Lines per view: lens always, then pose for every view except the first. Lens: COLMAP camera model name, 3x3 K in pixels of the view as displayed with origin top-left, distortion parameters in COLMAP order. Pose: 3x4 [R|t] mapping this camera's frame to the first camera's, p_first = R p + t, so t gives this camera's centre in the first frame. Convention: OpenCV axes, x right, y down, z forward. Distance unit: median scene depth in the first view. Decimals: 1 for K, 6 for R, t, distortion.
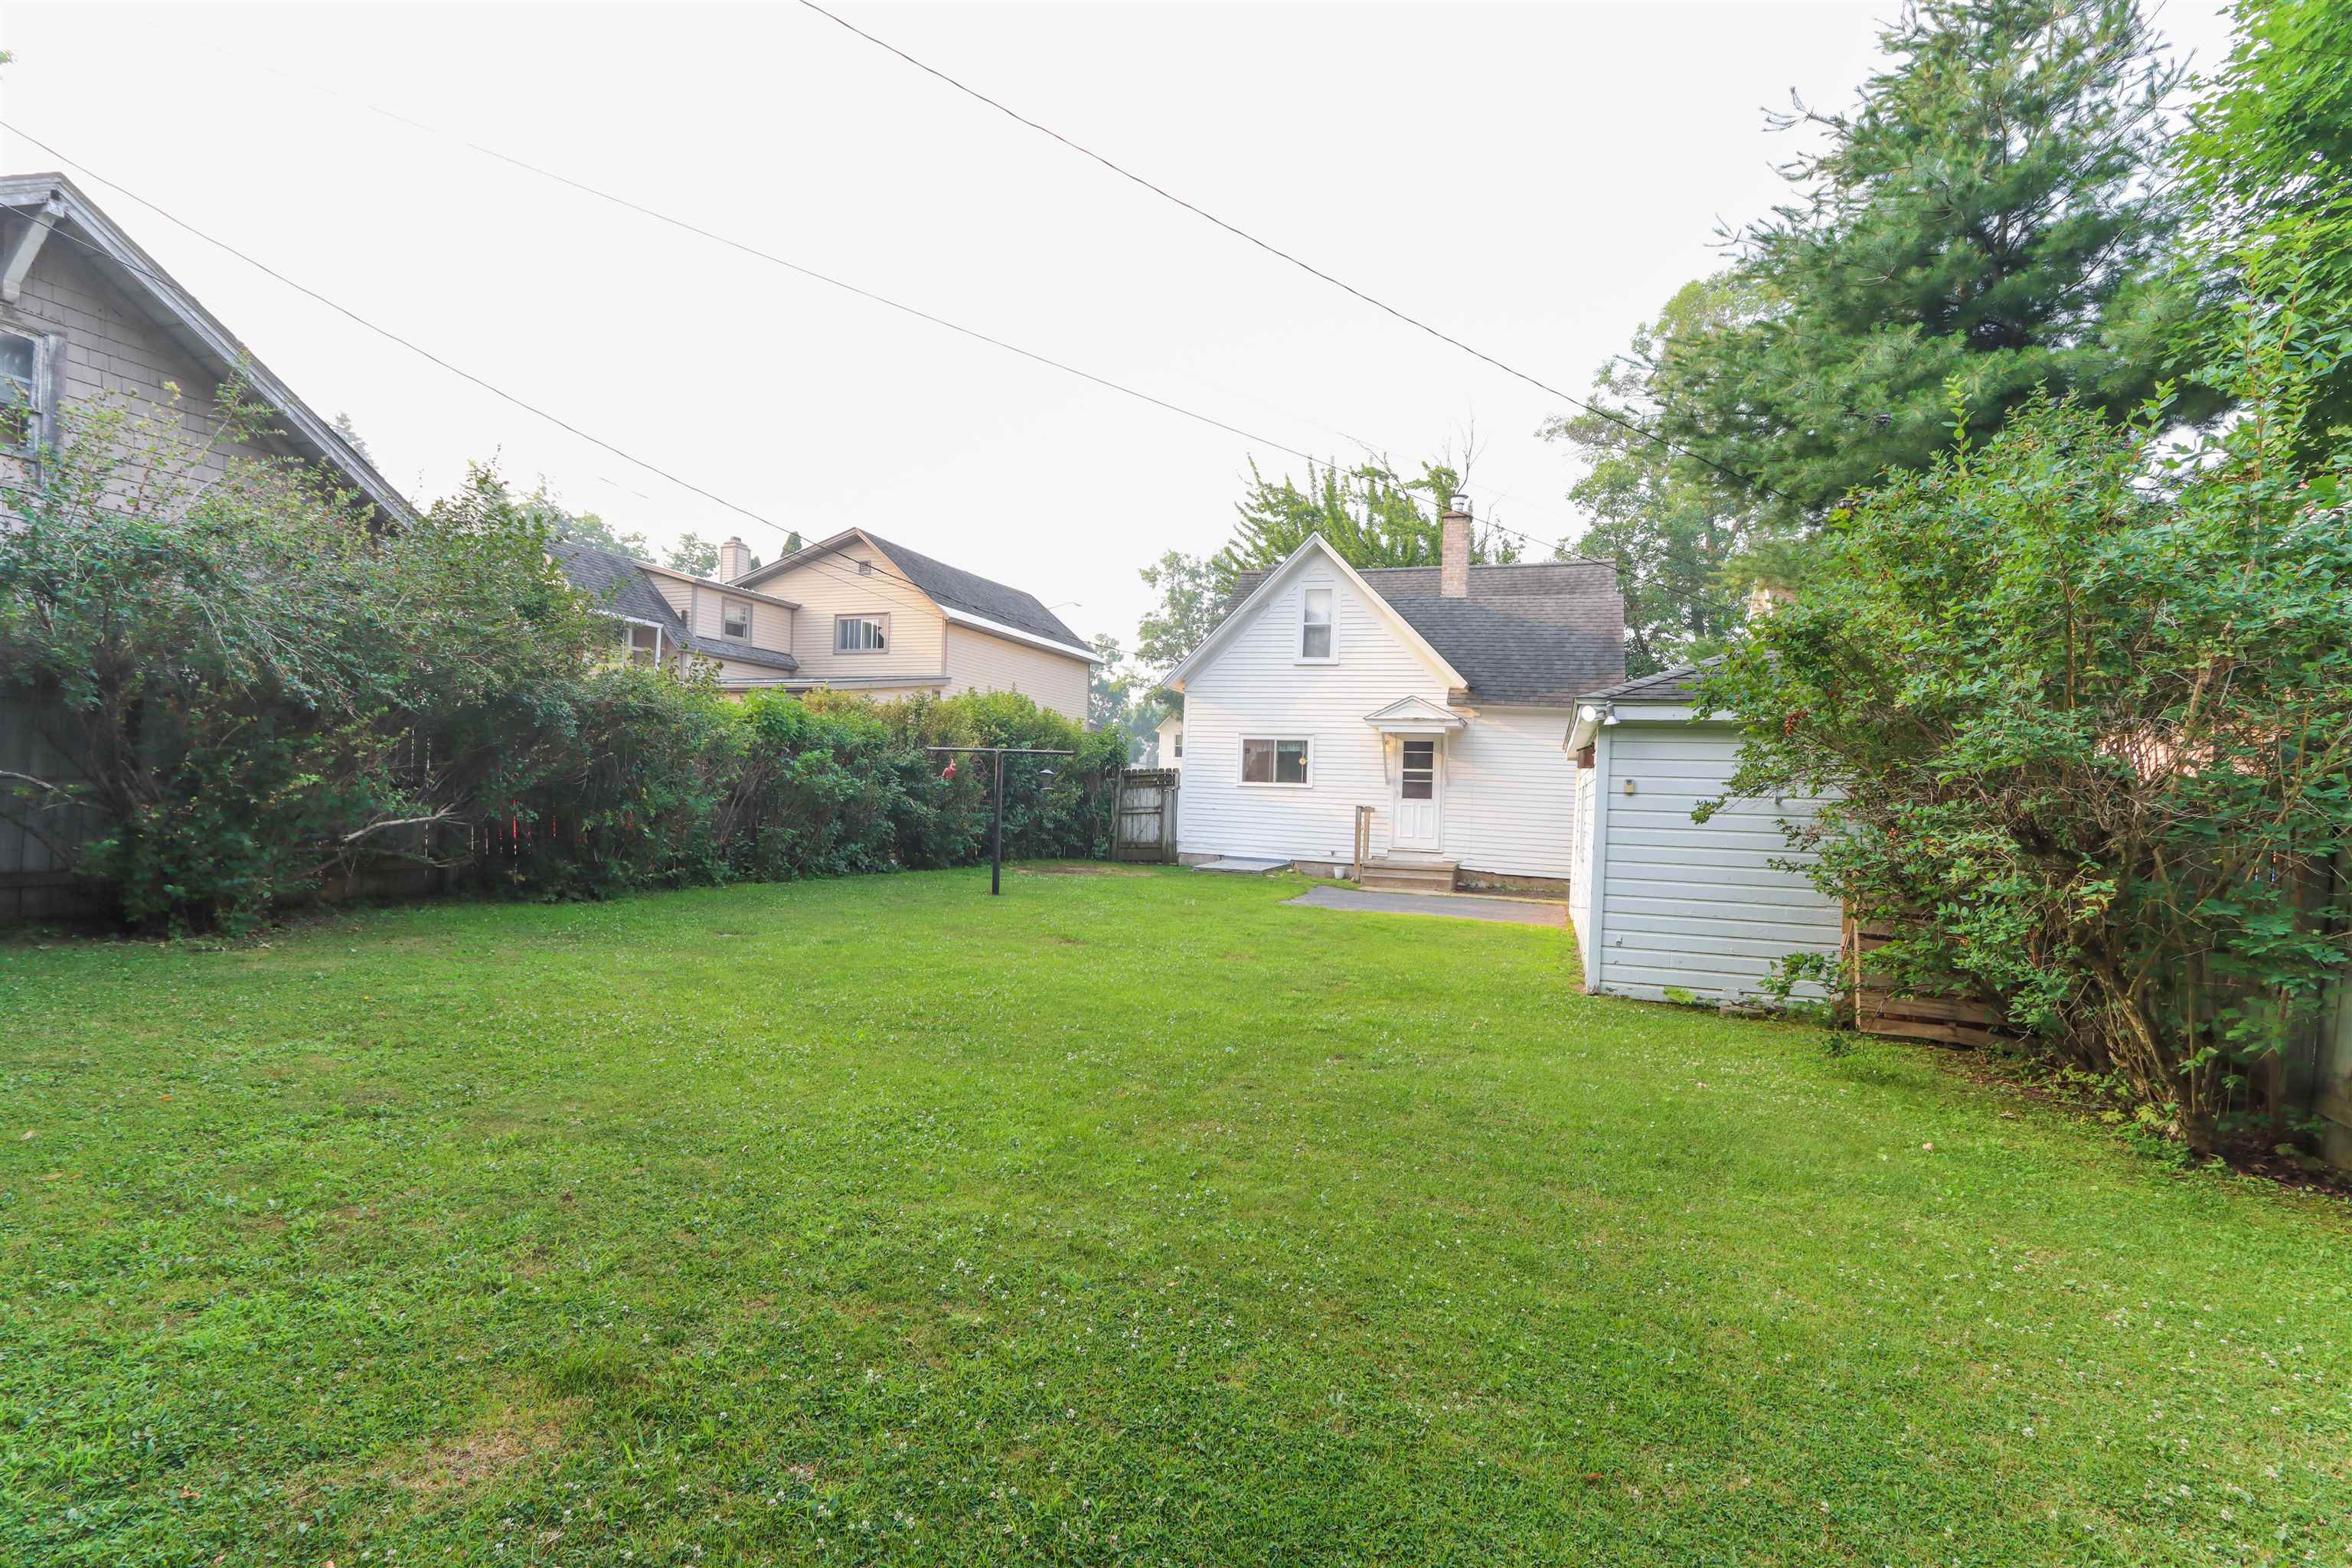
lens RADIAL K [[1083.4, 0, 1169.2], [0, 1083.4, 798.8], [0, 0, 1]] dist [0.002018, 0.000230]
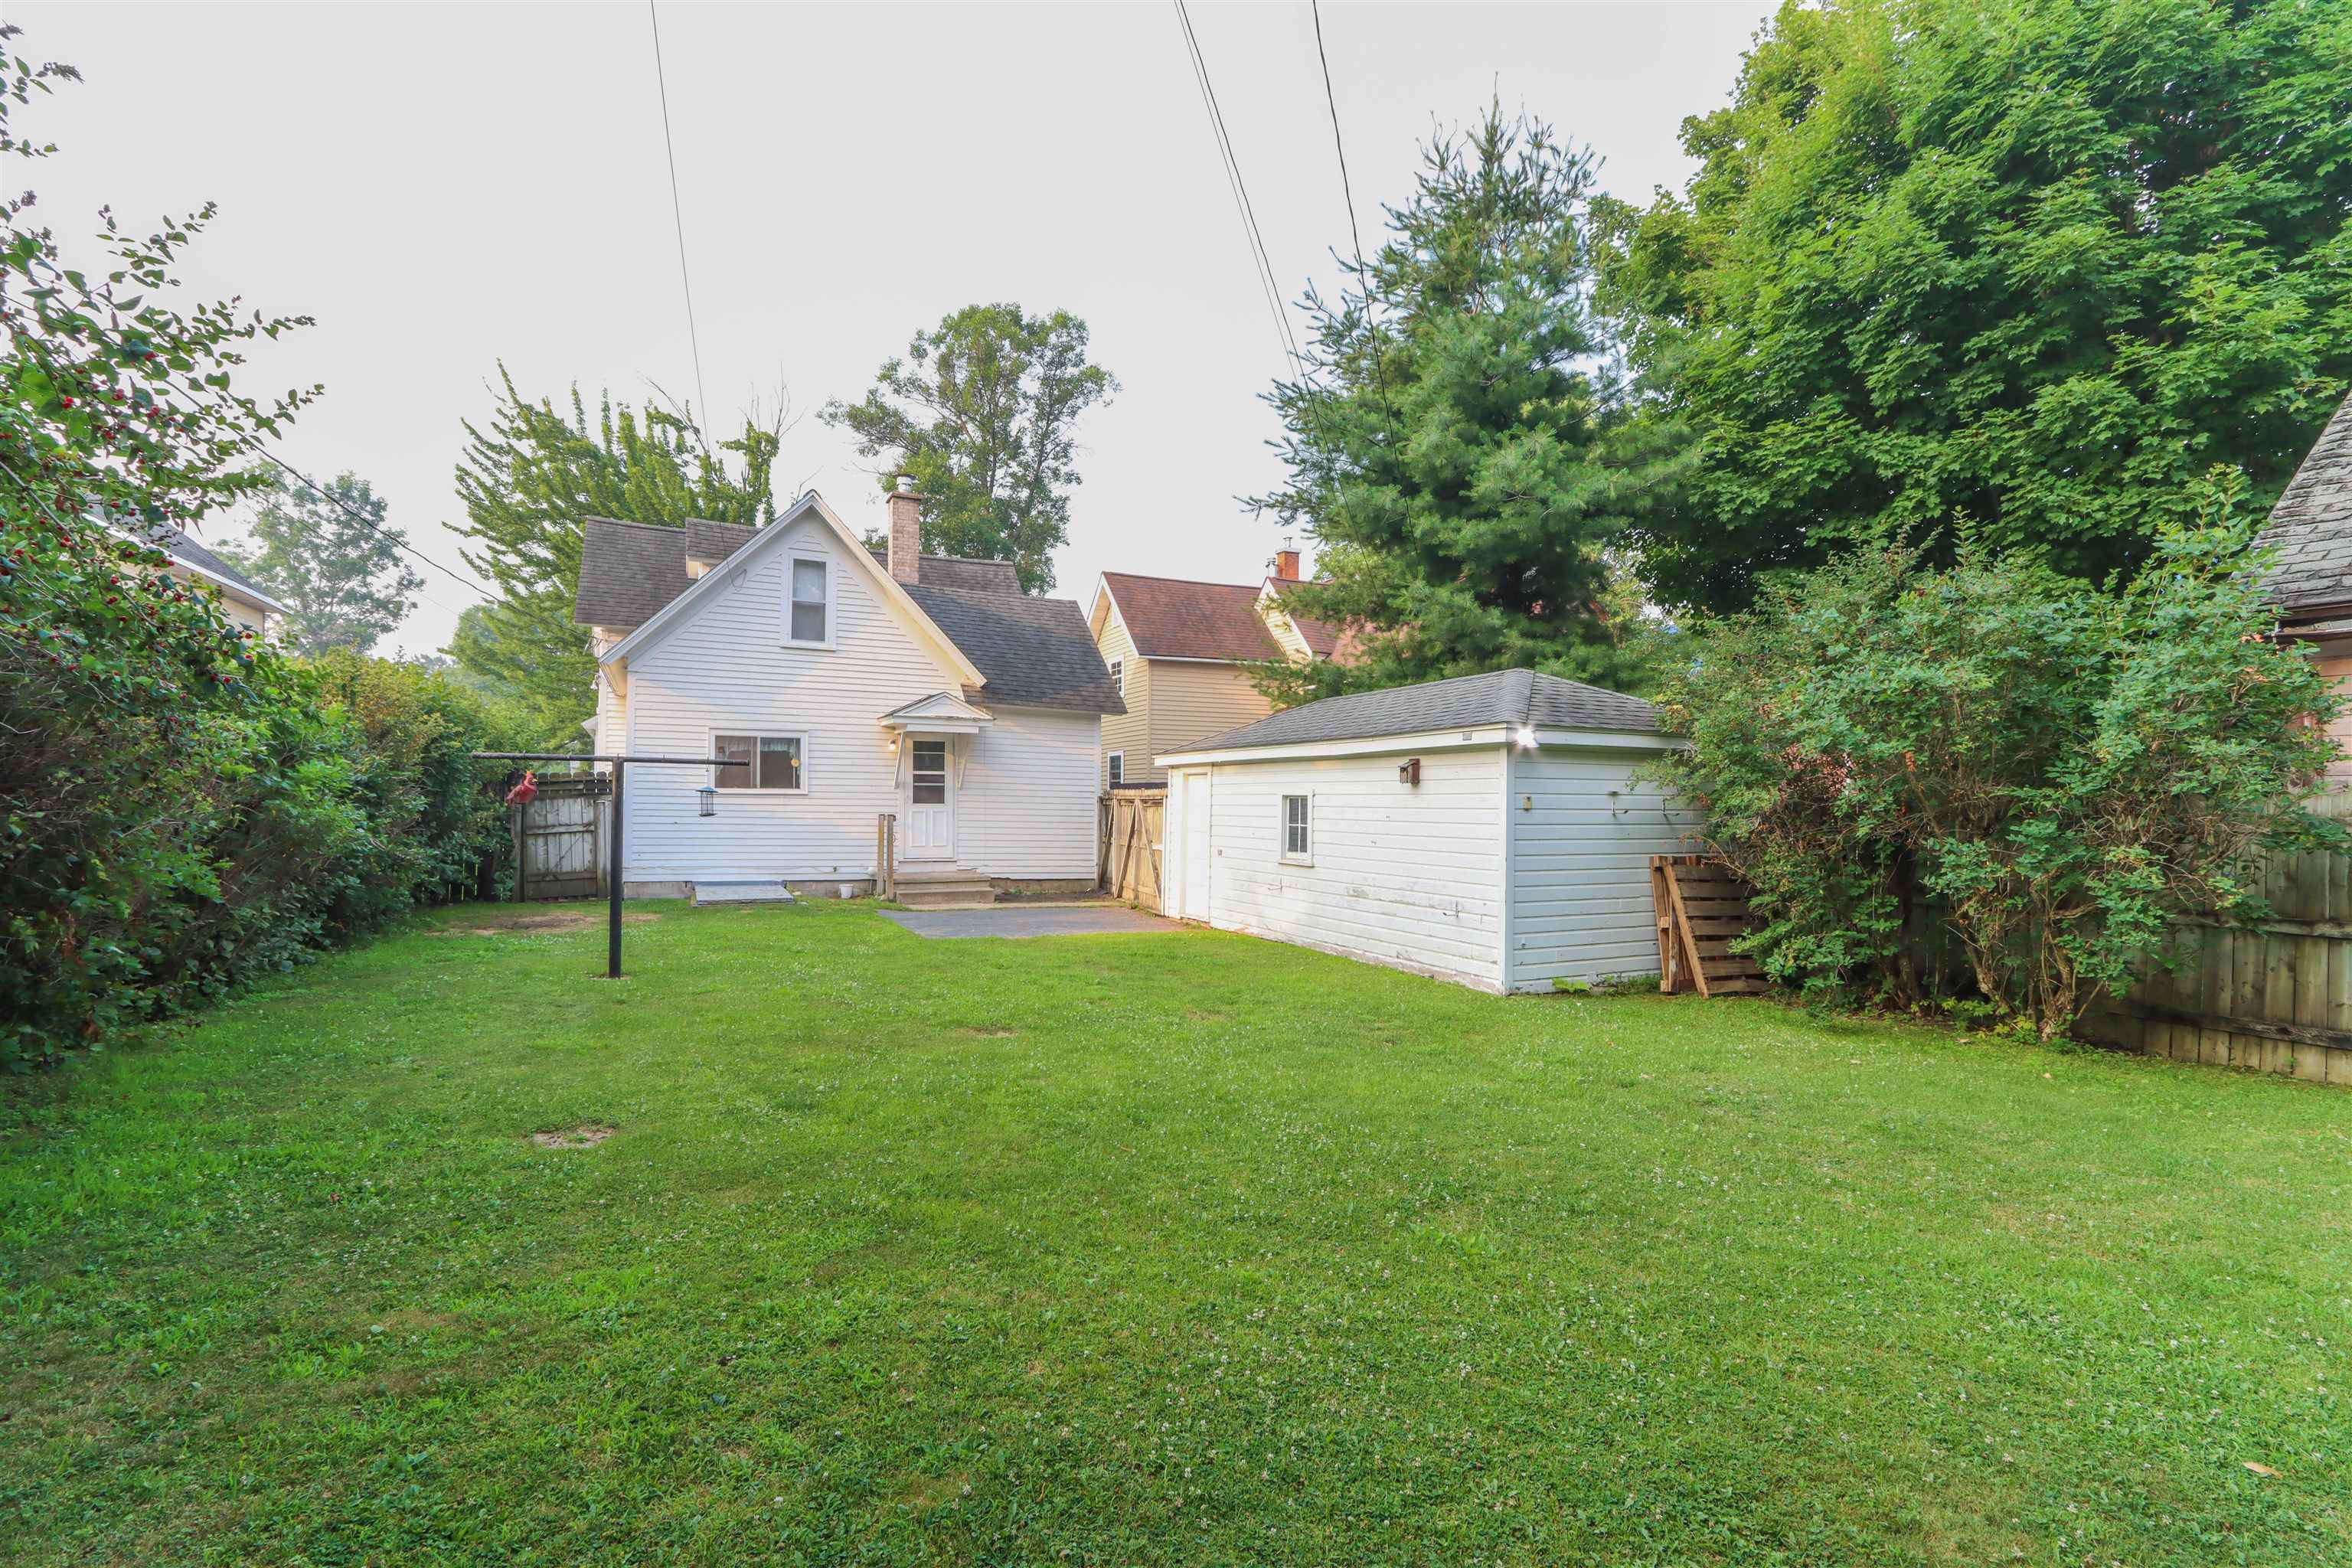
lens RADIAL K [[1083.4, 0, 1169.2], [0, 1083.4, 798.8], [0, 0, 1]] dist [0.002018, 0.000230]
pose [[0.716795, -0.026556, 0.696778, -0.254279], [0.017436, 0.999645, 0.020163, -0.018455], [-0.697066, -0.002304, 0.717004, 0.192280]]
